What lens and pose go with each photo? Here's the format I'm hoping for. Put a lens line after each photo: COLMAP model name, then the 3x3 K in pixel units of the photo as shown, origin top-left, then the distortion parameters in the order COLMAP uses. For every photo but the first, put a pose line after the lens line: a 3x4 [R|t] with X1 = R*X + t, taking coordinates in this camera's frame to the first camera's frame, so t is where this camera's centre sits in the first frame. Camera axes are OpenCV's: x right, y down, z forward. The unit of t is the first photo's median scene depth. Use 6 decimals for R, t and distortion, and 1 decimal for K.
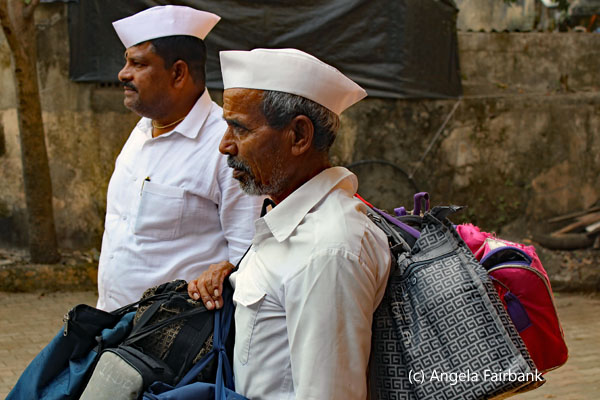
lens RADIAL K [[1069.1, 0, 300.0], [0, 1069.1, 200.0], [0, 0, 1]] dist [-0.029028, 0.014493]
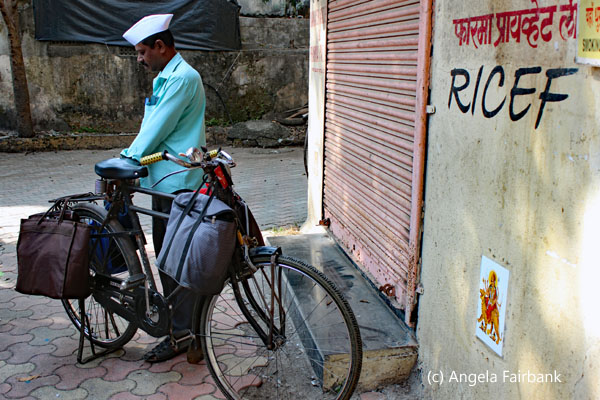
lens RADIAL K [[674.9, 0, 300.0], [0, 674.9, 200.0], [0, 0, 1]] dist [-0.099600, 0.052754]
pose [[0.974914, -0.033937, 0.219980, -0.028027], [0.005219, 0.991522, 0.129835, 0.019174], [-0.222521, -0.125430, 0.966826, -0.274280]]
